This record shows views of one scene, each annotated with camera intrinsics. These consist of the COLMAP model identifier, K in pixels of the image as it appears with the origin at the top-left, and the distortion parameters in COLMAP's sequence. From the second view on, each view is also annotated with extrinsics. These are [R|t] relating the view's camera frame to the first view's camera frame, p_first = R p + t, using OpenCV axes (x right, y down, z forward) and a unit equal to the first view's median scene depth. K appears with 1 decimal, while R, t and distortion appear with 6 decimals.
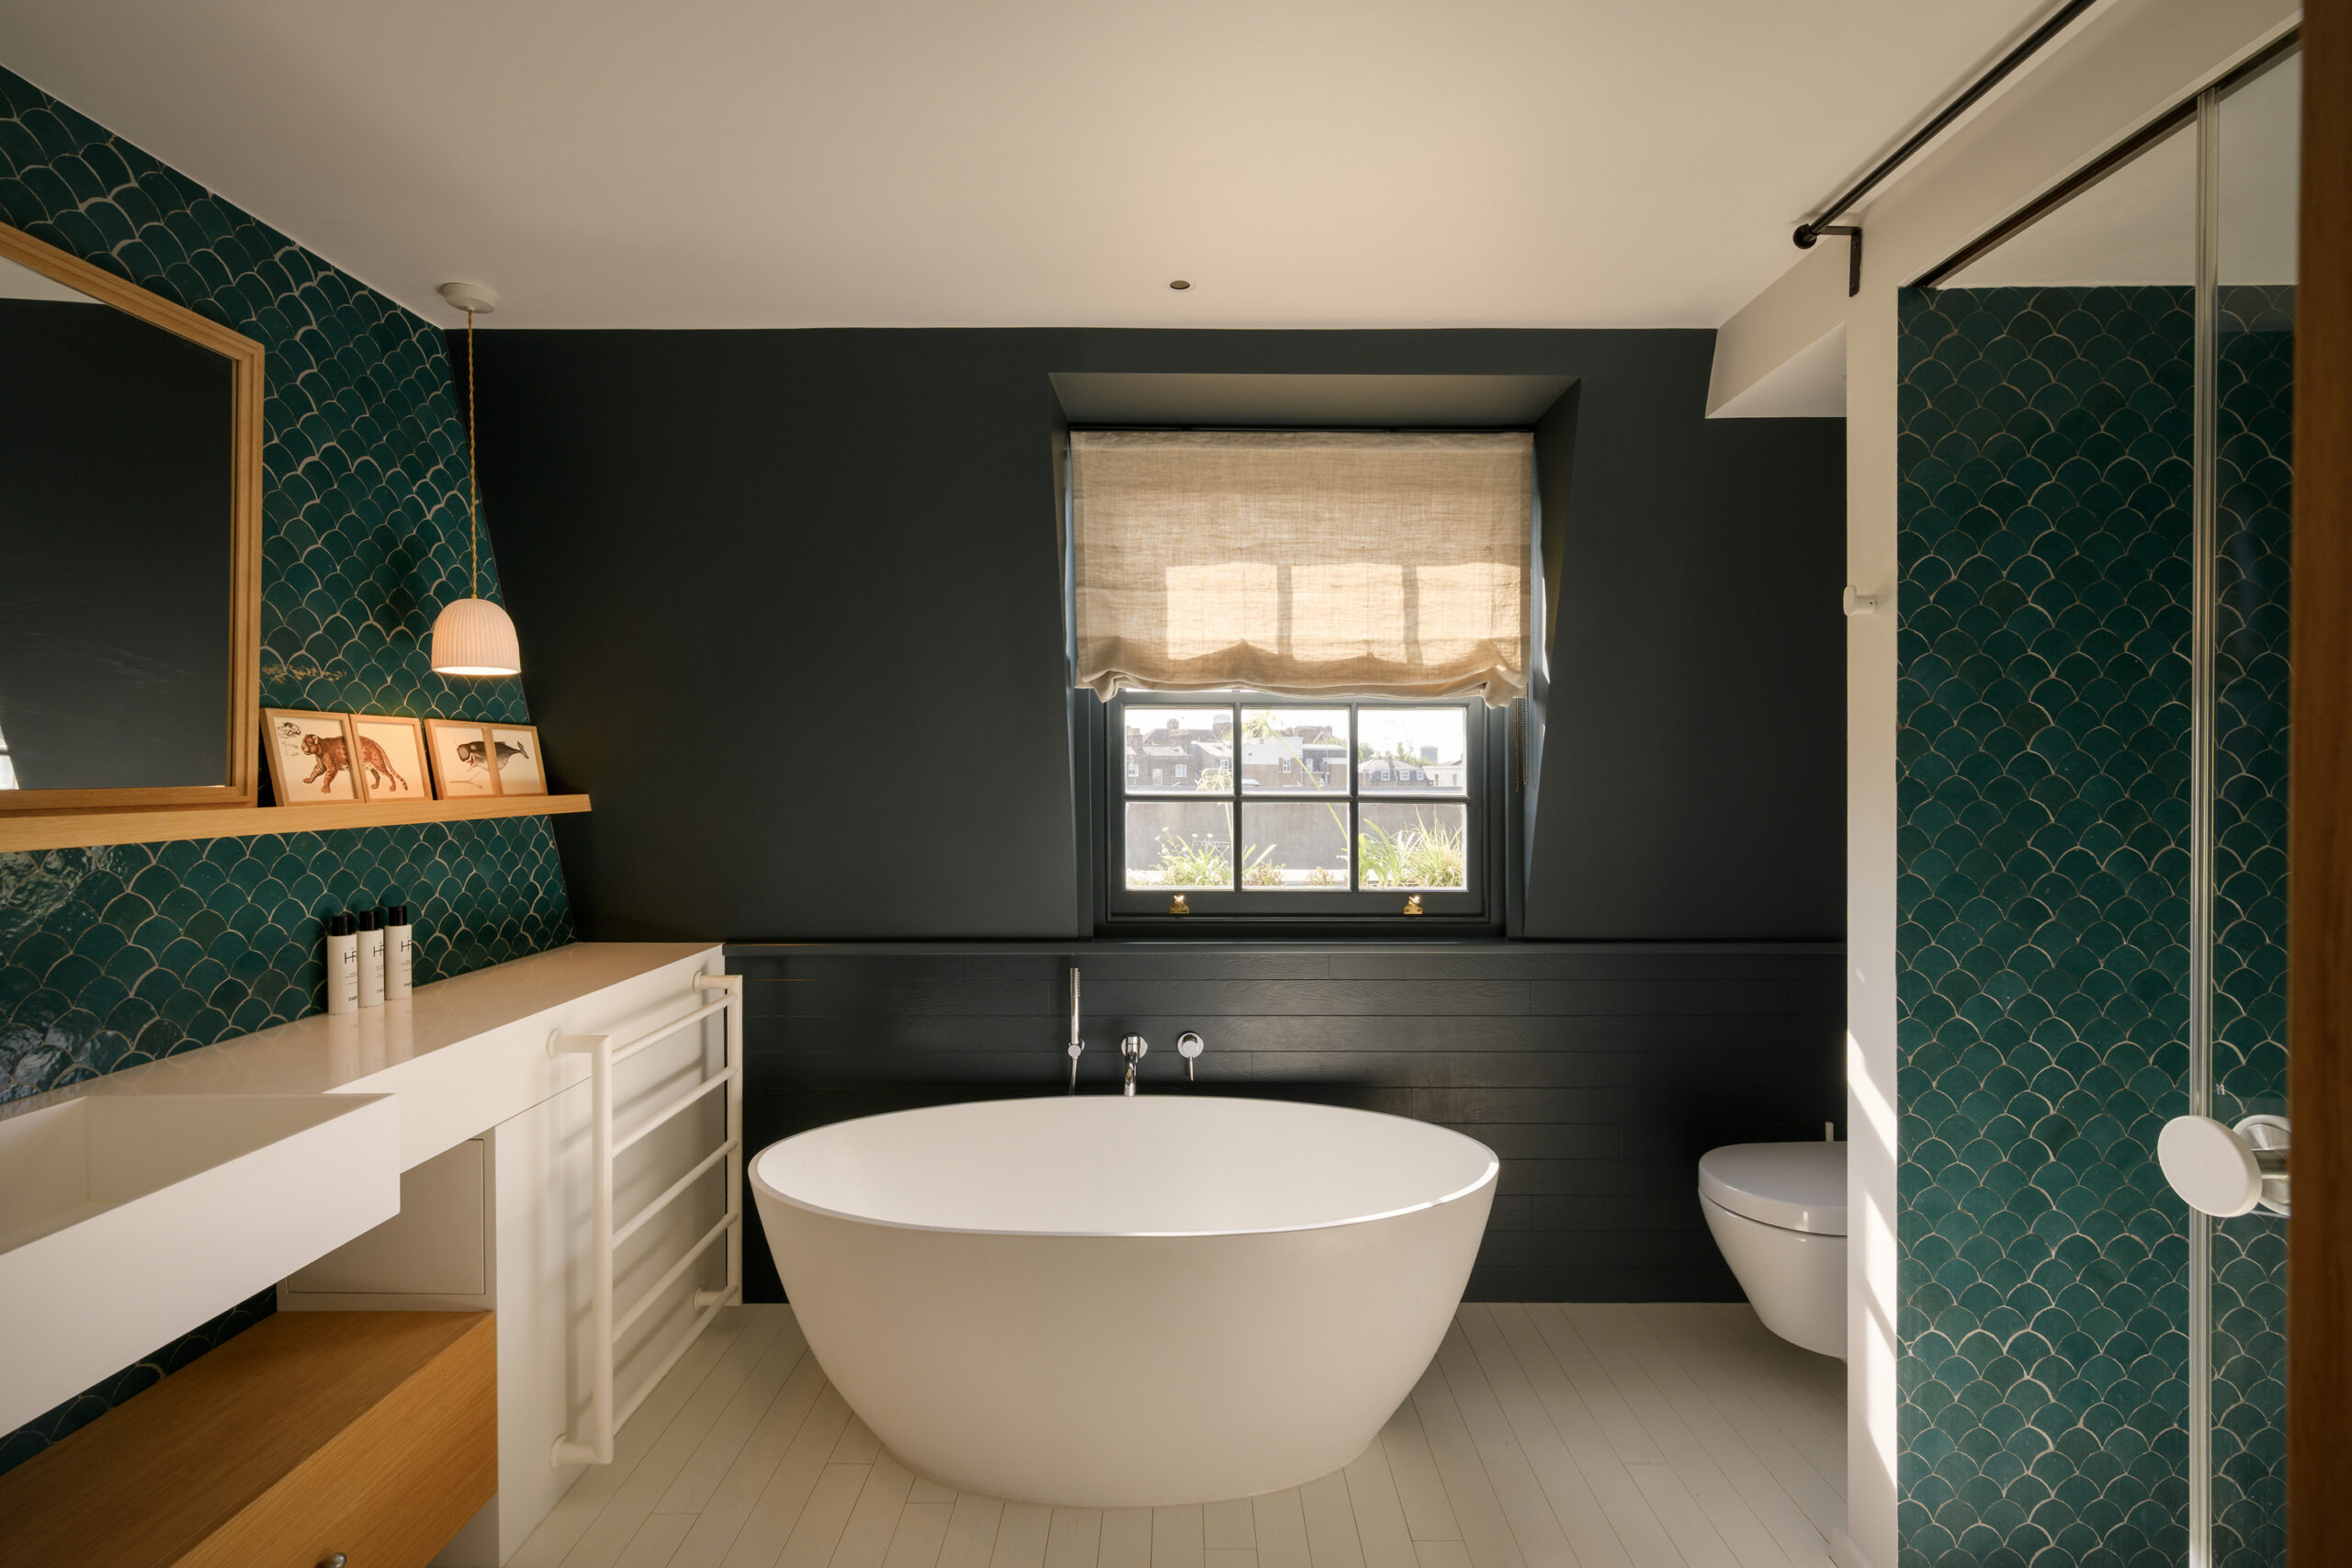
lens RADIAL K [[1016.8, 0, 1176.2], [0, 1016.8, 787.0], [0, 0, 1]] dist [0.000095, 0.000001]
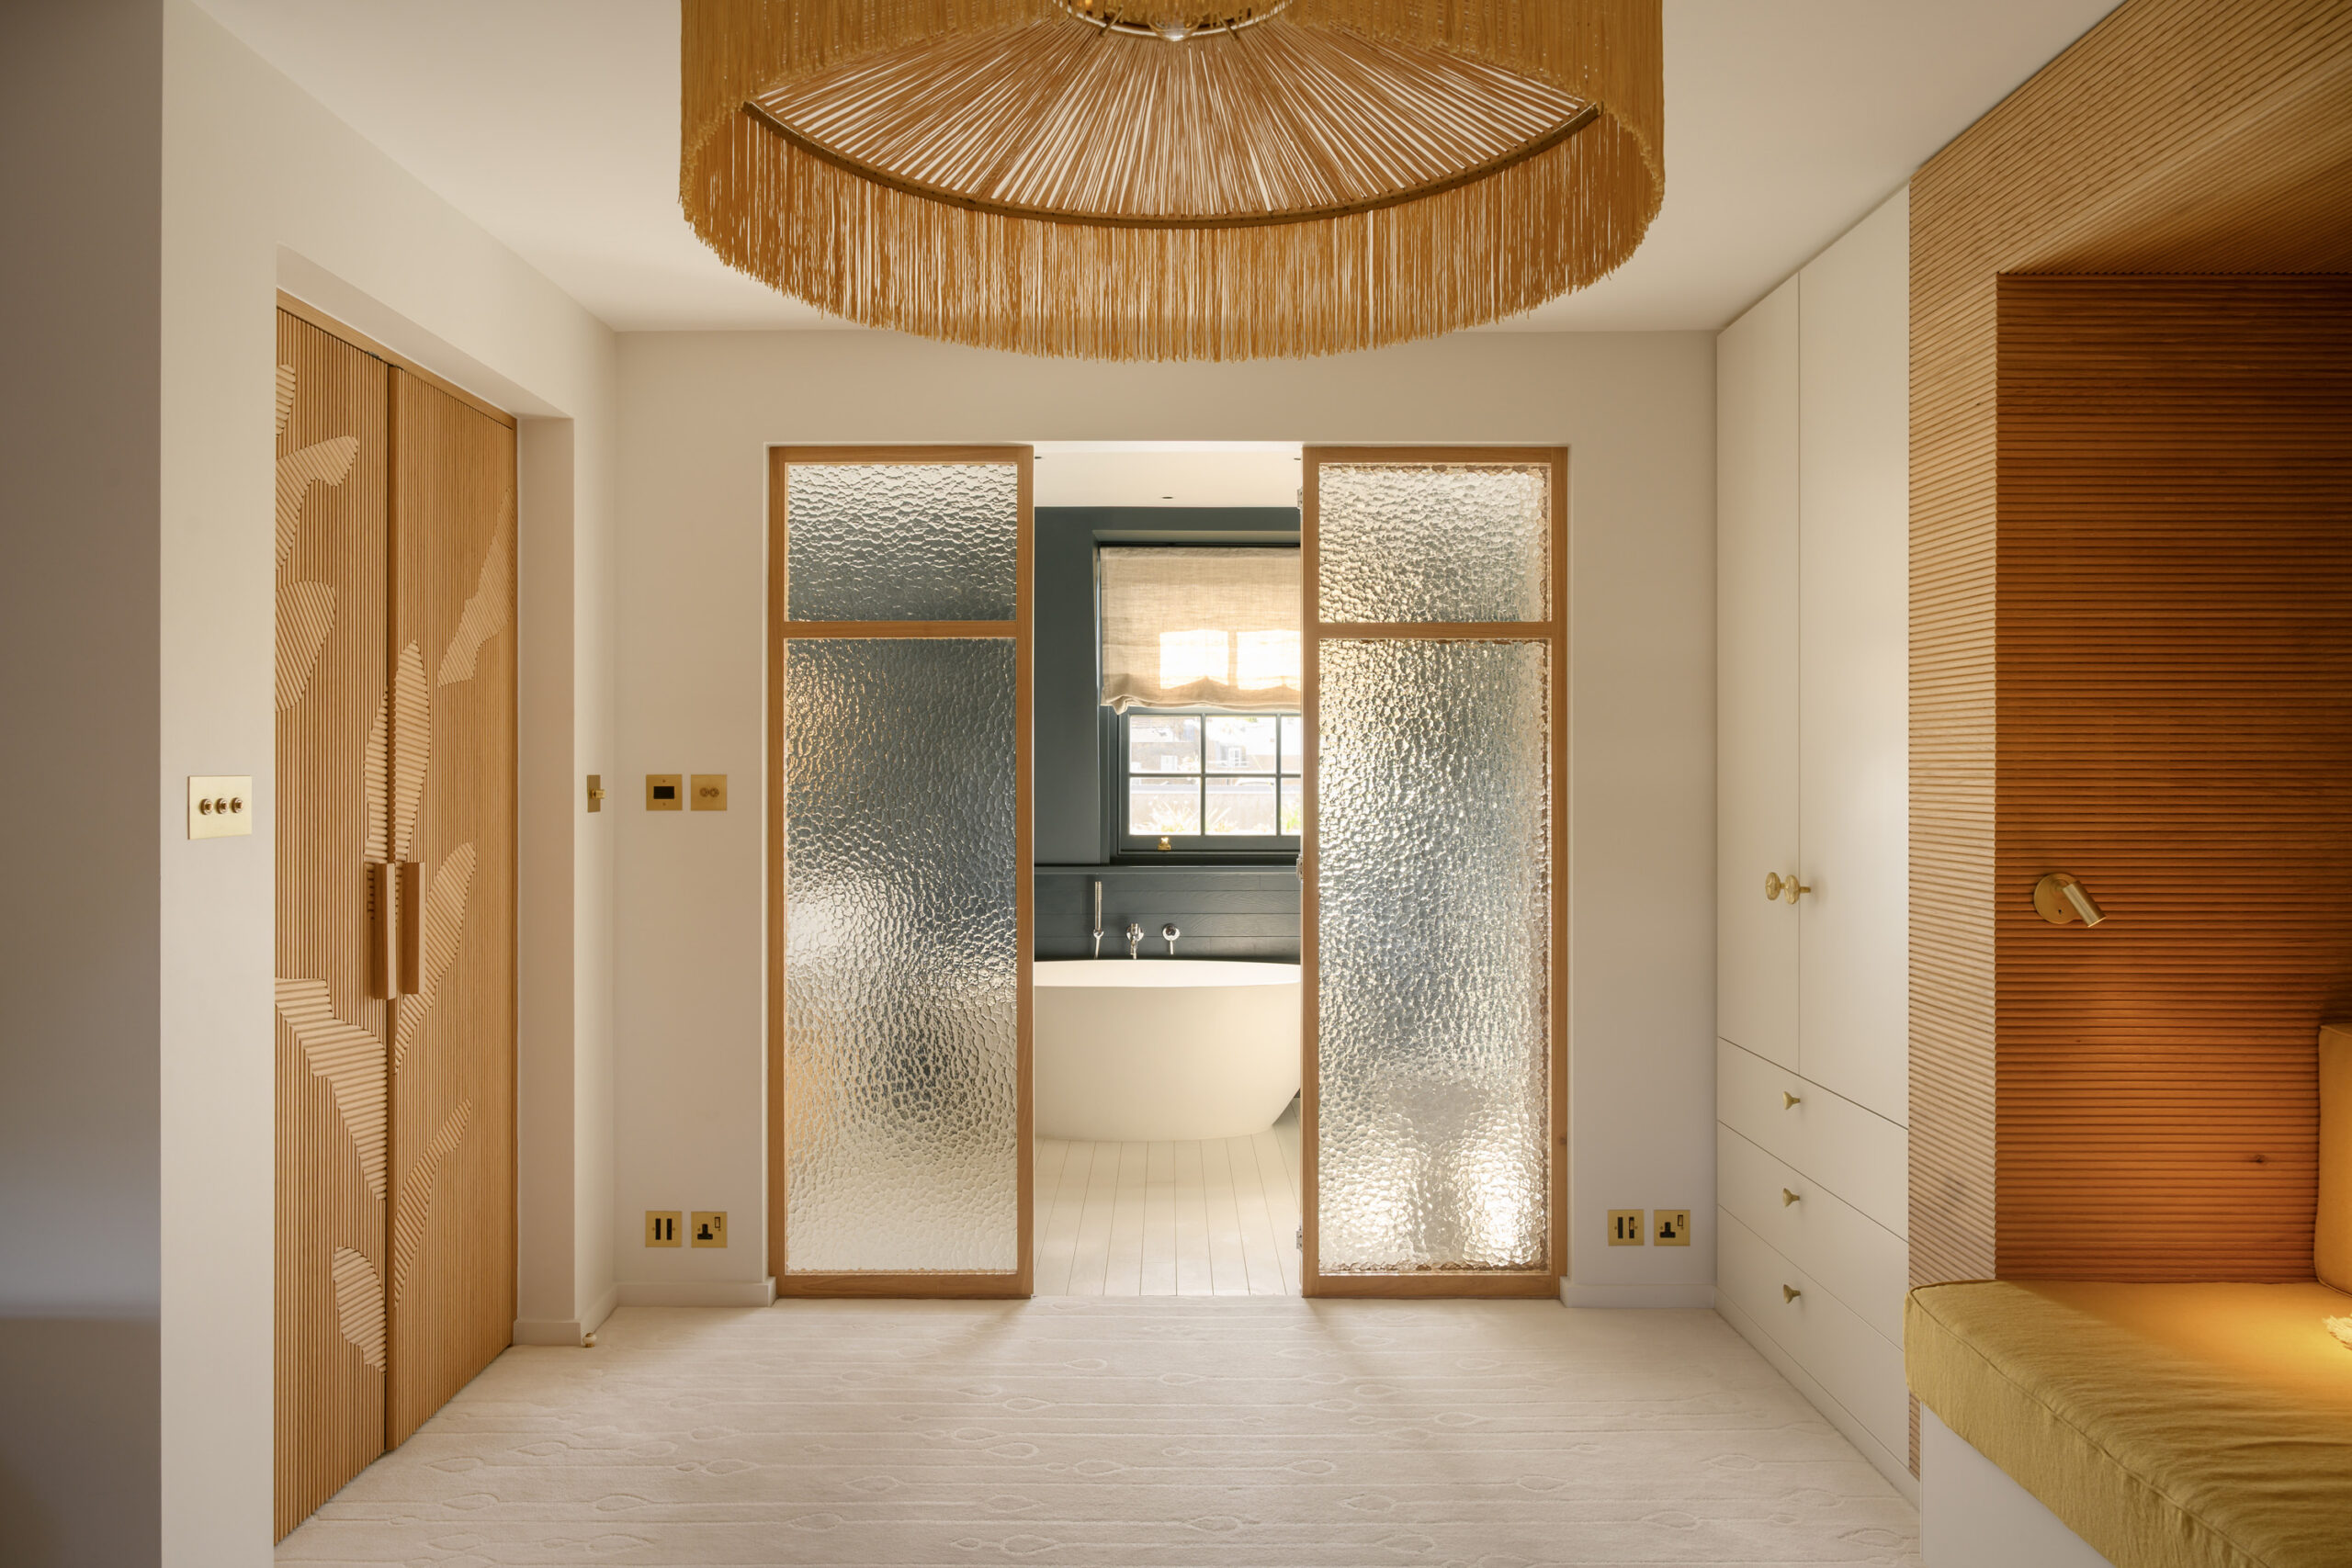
lens RADIAL K [[1617.5, 0, 1175.1], [0, 1617.5, 776.1], [0, 0, 1]] dist [0.020152, -0.001151]
pose [[0.999929, 0.006466, 0.009966, -0.007331], [-0.006536, 0.999954, 0.007001, -0.004402], [-0.009920, -0.007066, 0.999926, -1.548363]]
